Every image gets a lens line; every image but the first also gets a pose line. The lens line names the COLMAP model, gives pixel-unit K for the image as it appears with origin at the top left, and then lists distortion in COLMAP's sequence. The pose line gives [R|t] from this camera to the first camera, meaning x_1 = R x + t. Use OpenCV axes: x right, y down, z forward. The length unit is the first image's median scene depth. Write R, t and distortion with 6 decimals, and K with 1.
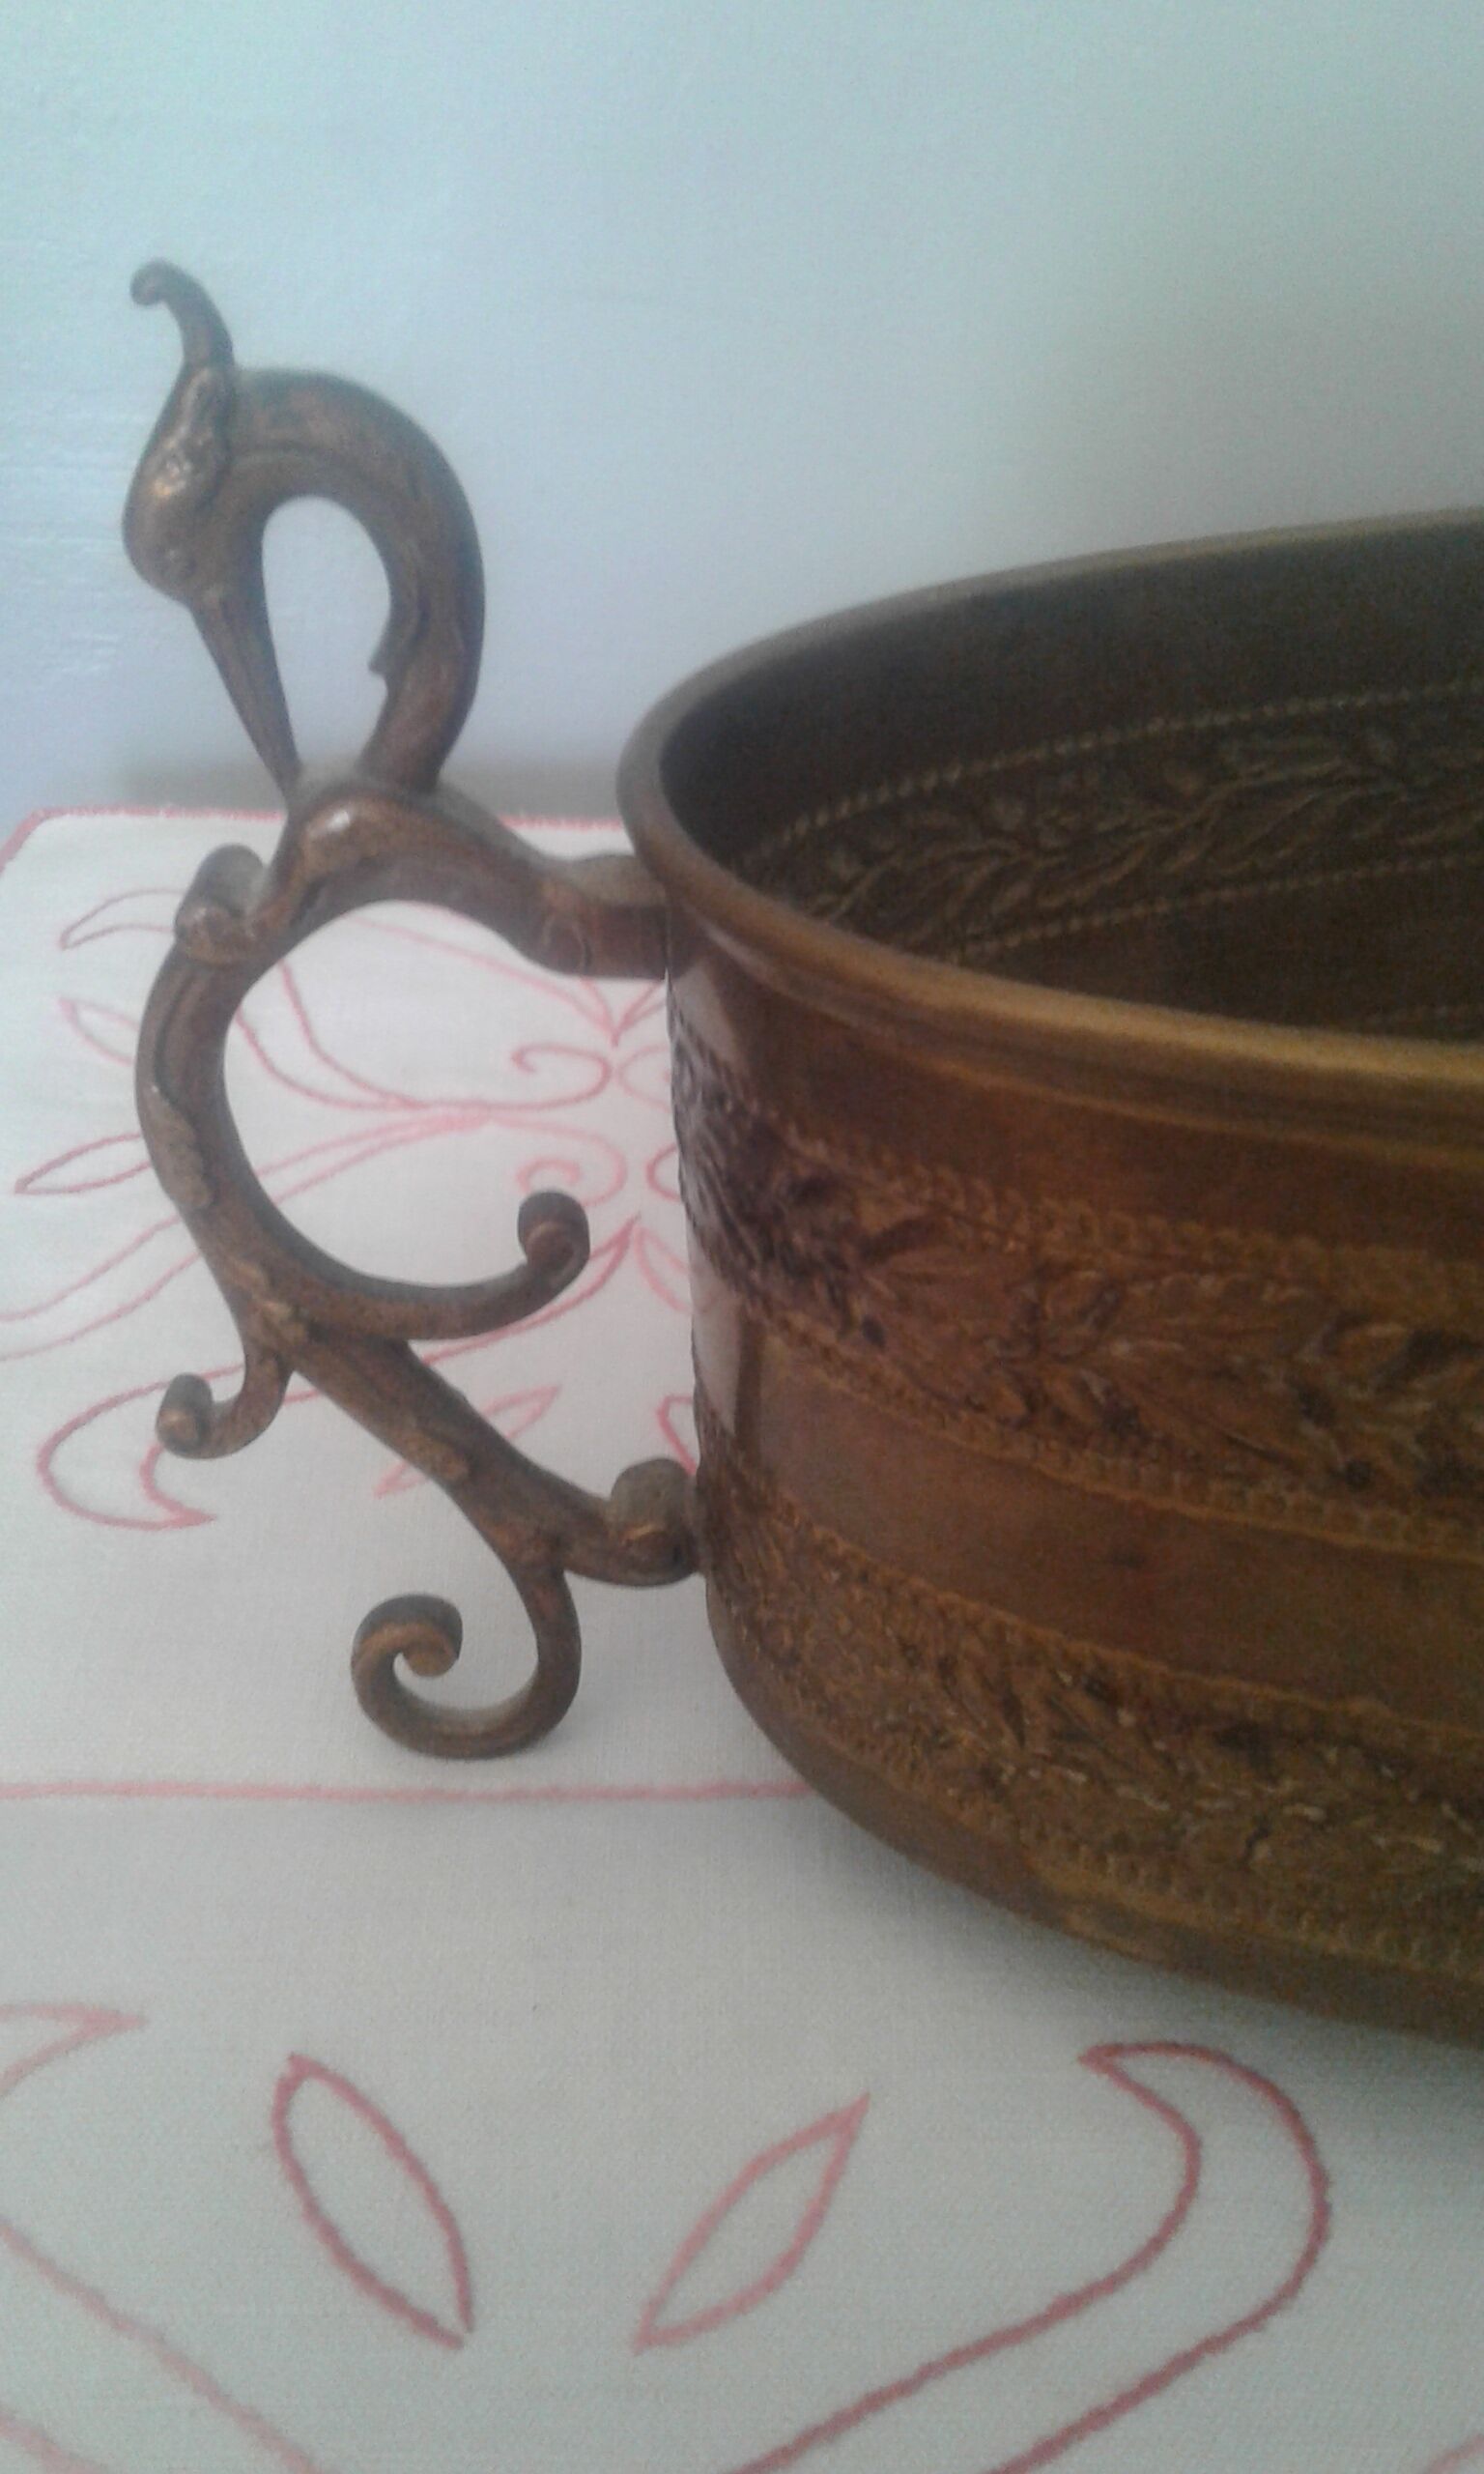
lens RADIAL K [[2339.8, 0, 742.0], [0, 2339.8, 1237.0], [0, 0, 1]] dist [0.191956, -0.371244]
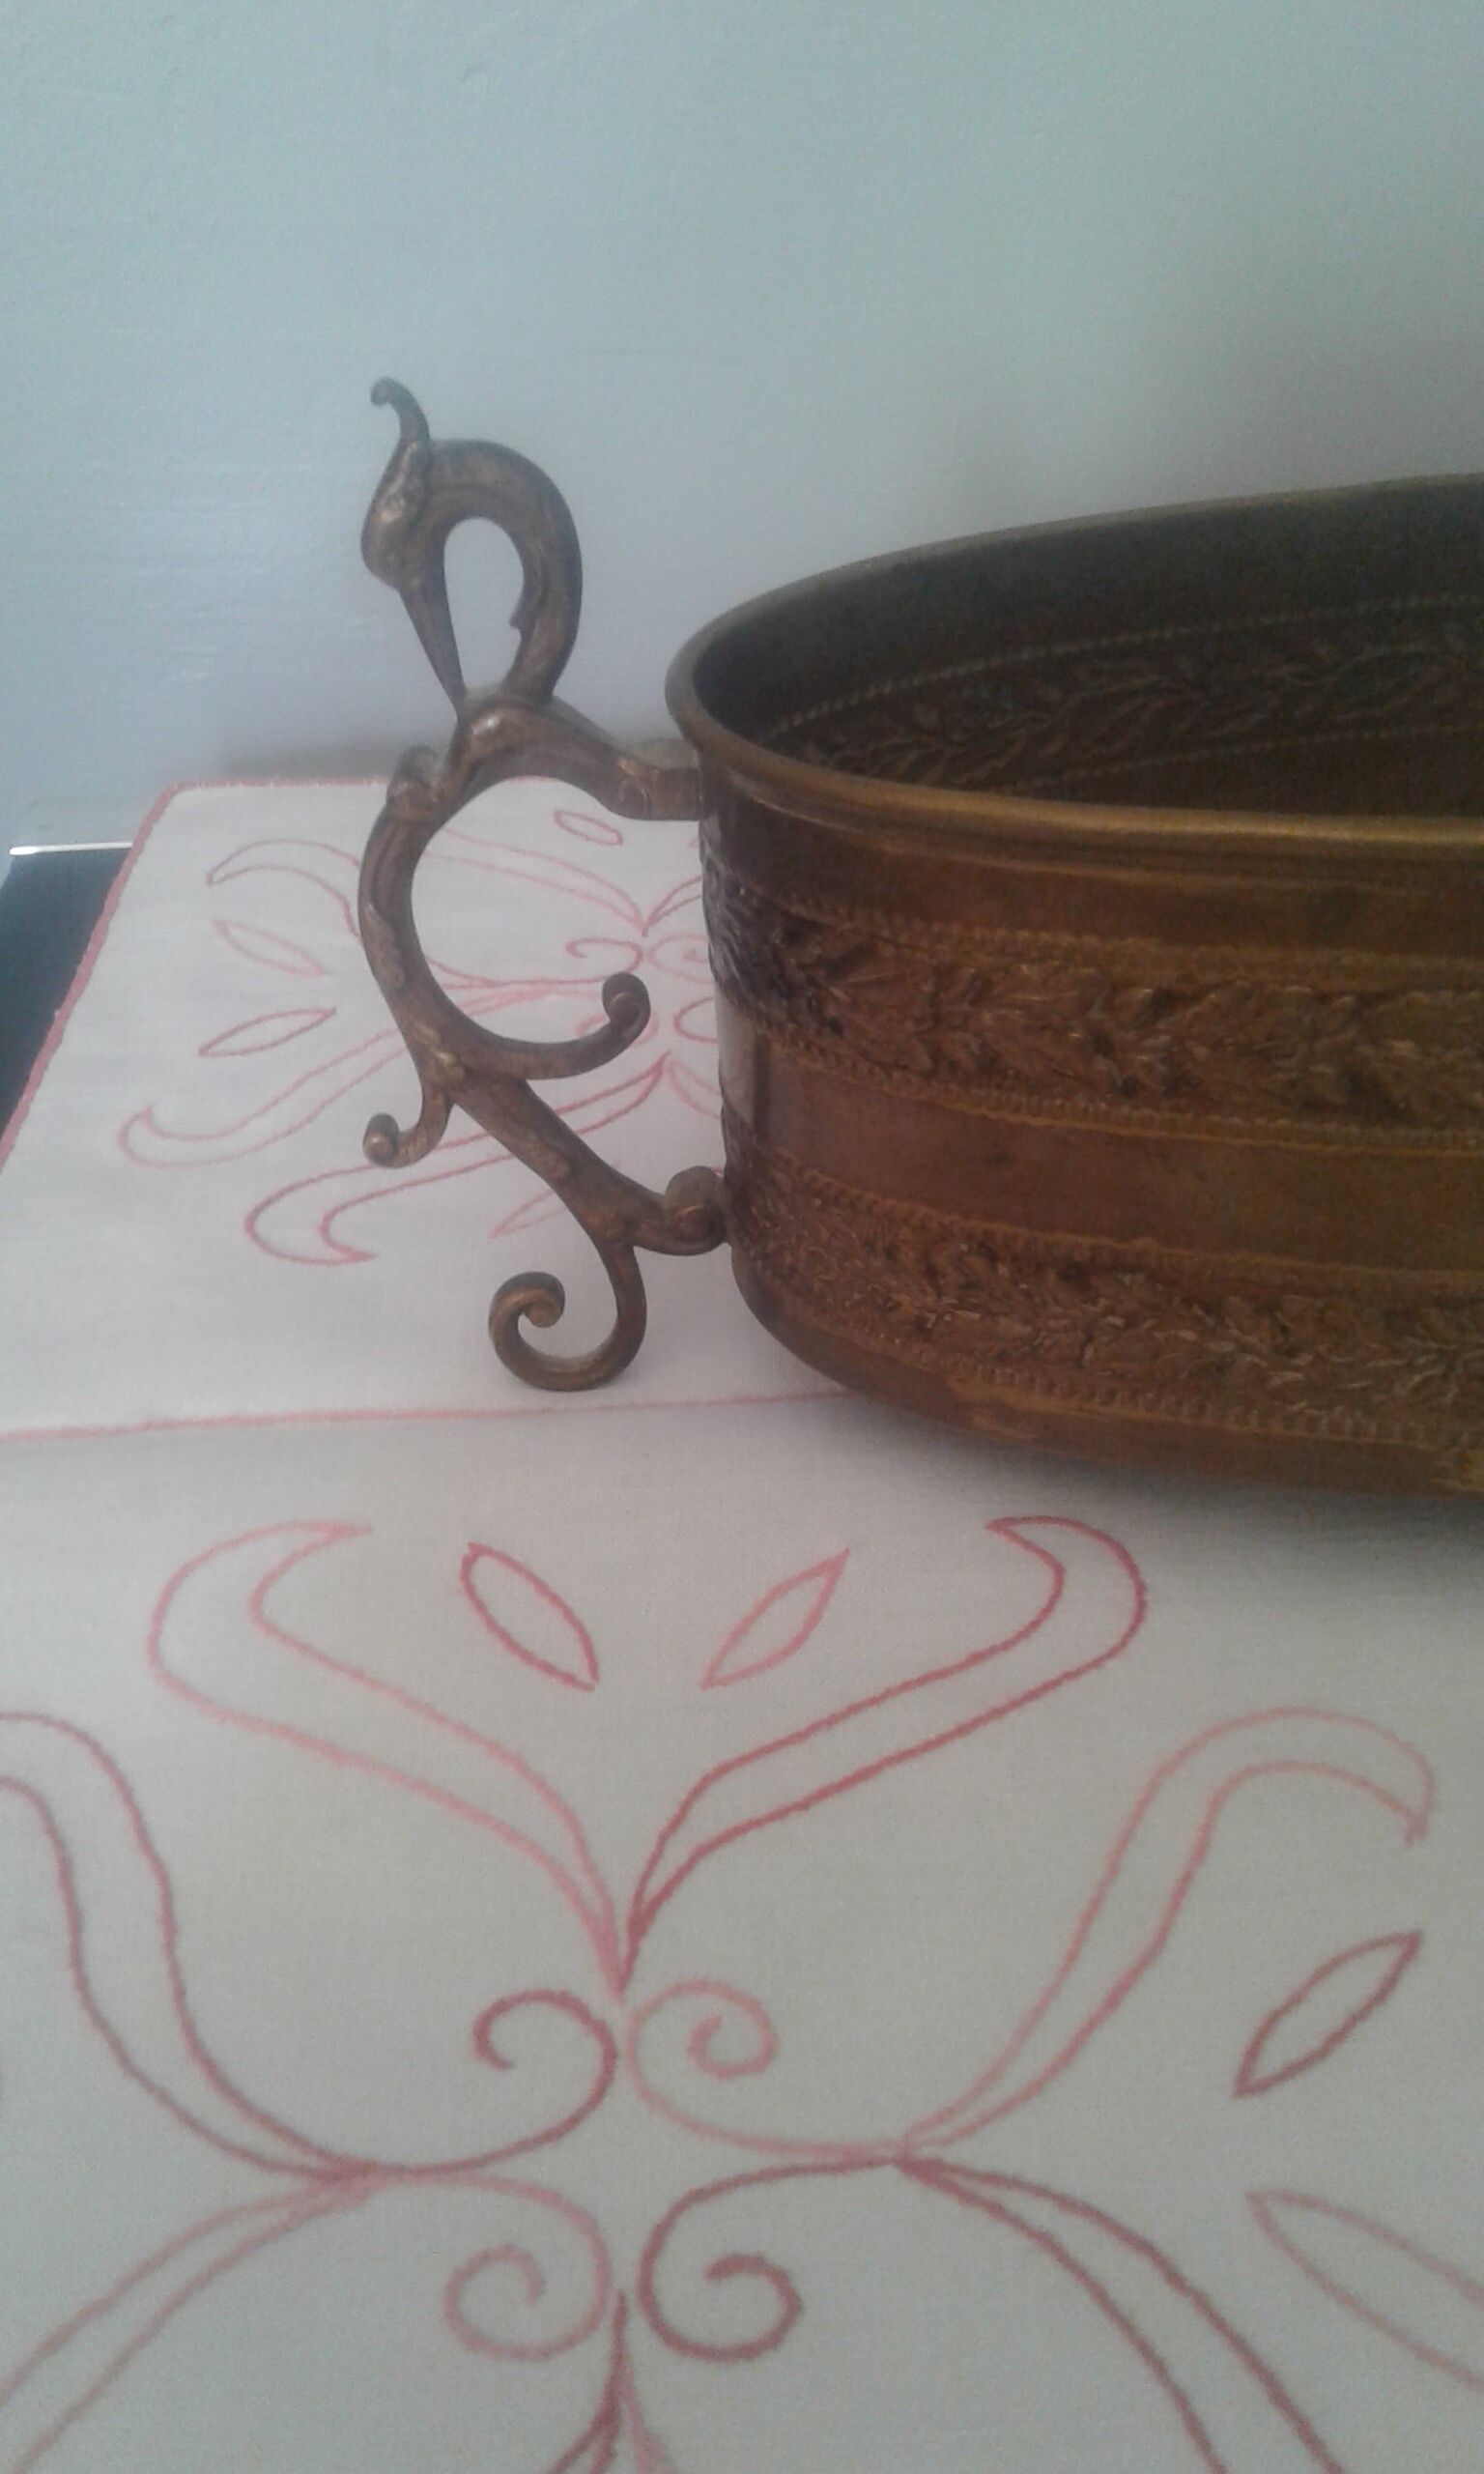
lens RADIAL K [[2353.2, 0, 684.7], [0, 2353.2, 1240.9], [0, 0, 1]] dist [0.134538, -0.231072]
pose [[0.999476, -0.024724, -0.020901, -0.016038], [0.024537, 0.999657, -0.009131, 0.177744], [0.021119, 0.008613, 0.999740, -0.544947]]
